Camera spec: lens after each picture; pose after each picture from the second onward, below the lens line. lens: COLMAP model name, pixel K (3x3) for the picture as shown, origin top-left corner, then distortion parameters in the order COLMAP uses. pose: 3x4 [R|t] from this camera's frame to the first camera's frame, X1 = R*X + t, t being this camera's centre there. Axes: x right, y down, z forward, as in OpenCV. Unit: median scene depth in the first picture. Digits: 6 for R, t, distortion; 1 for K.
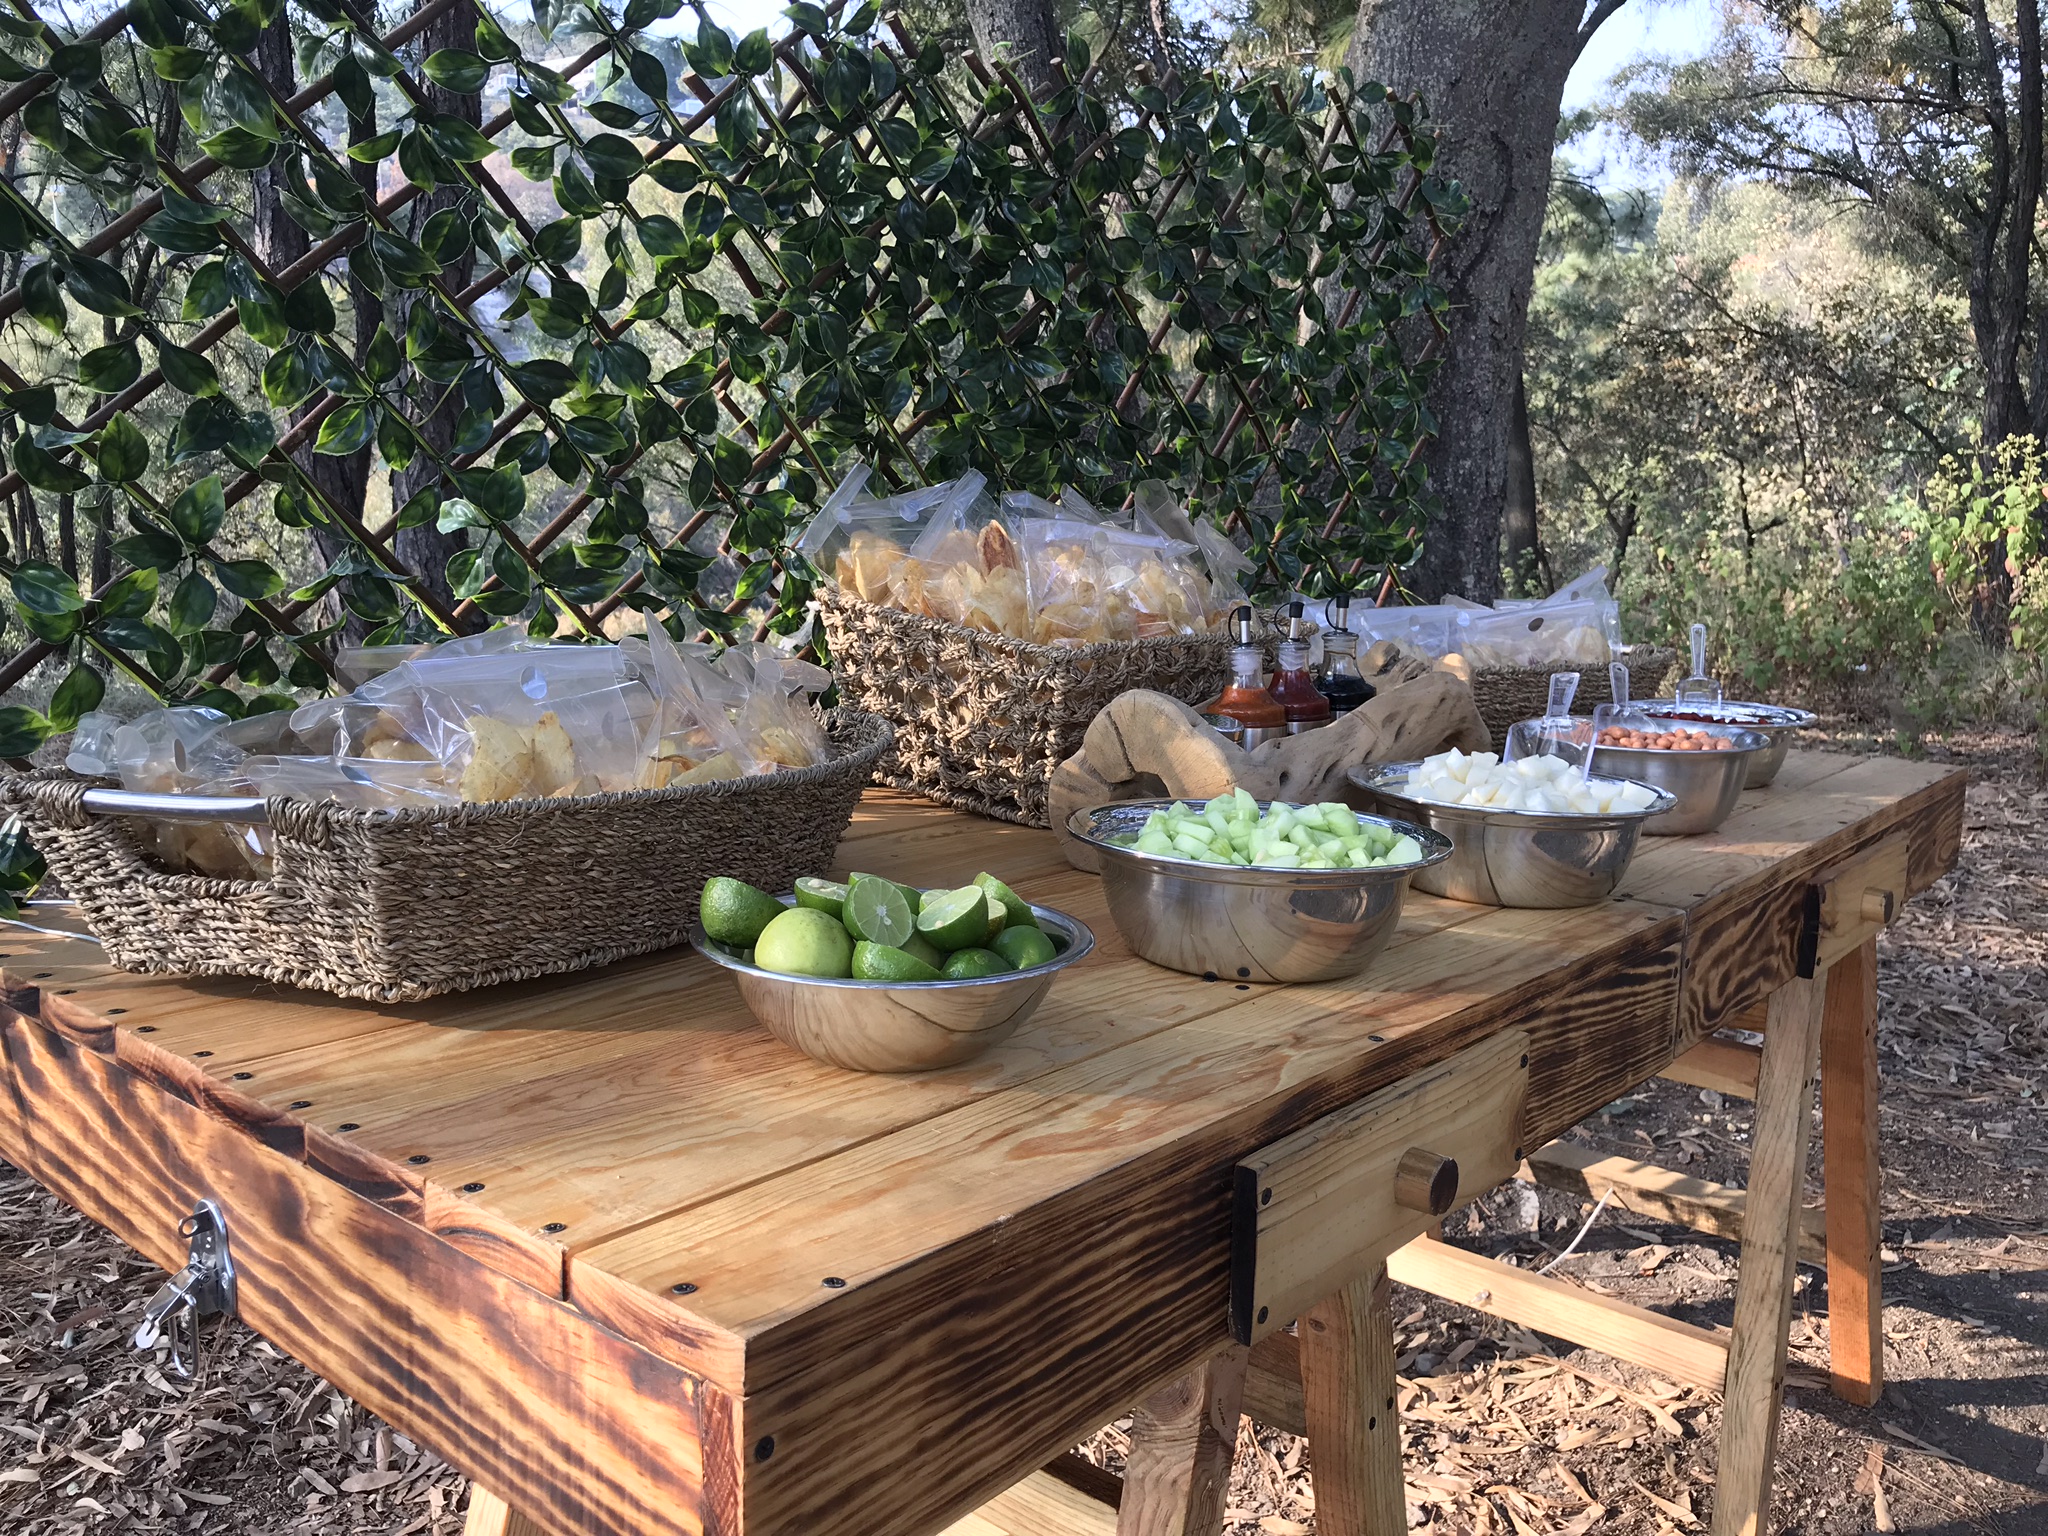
lens RADIAL K [[1632.2, 0, 1028.9], [0, 1632.2, 773.6], [0, 0, 1]] dist [0.043314, -0.082604]
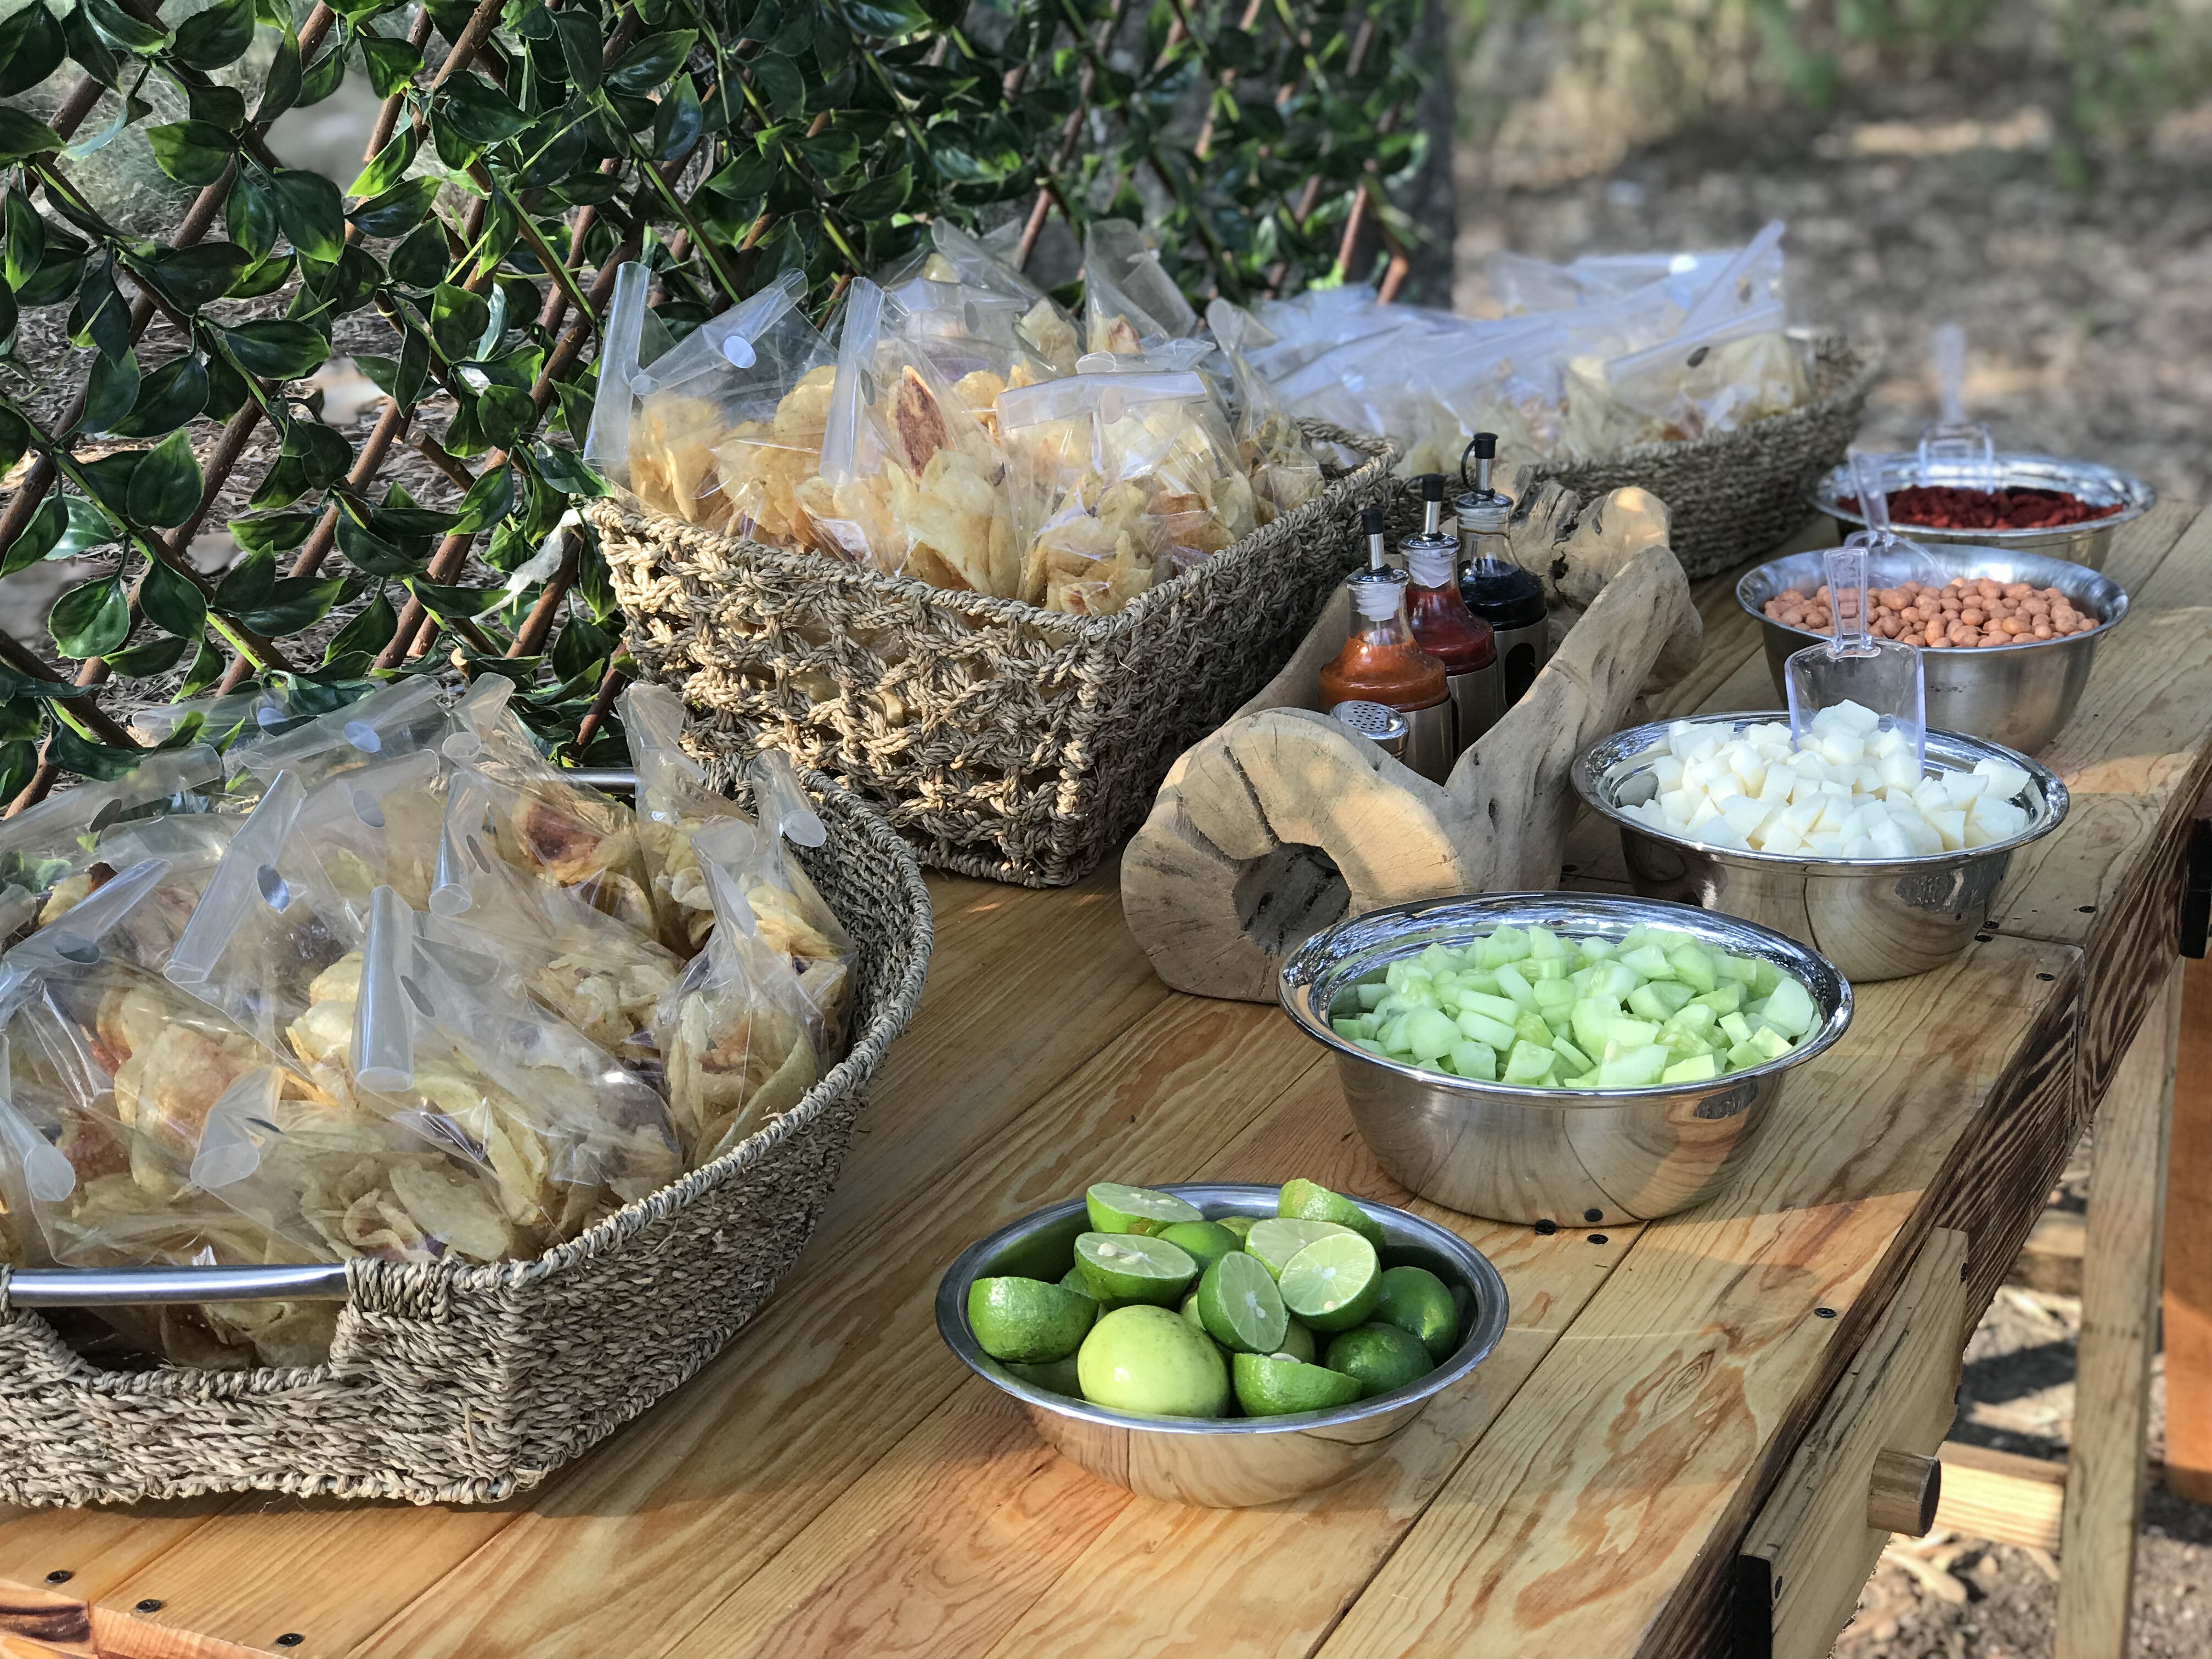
lens RADIAL K [[3572.6, 0, 1102.1], [0, 3572.6, 818.5], [0, 0, 1]] dist [0.032346, 0.000000]
pose [[0.966246, -0.122972, 0.226377, -0.281550], [0.082087, 0.979882, 0.181915, -0.241330], [-0.244194, -0.157192, 0.956901, -0.268850]]
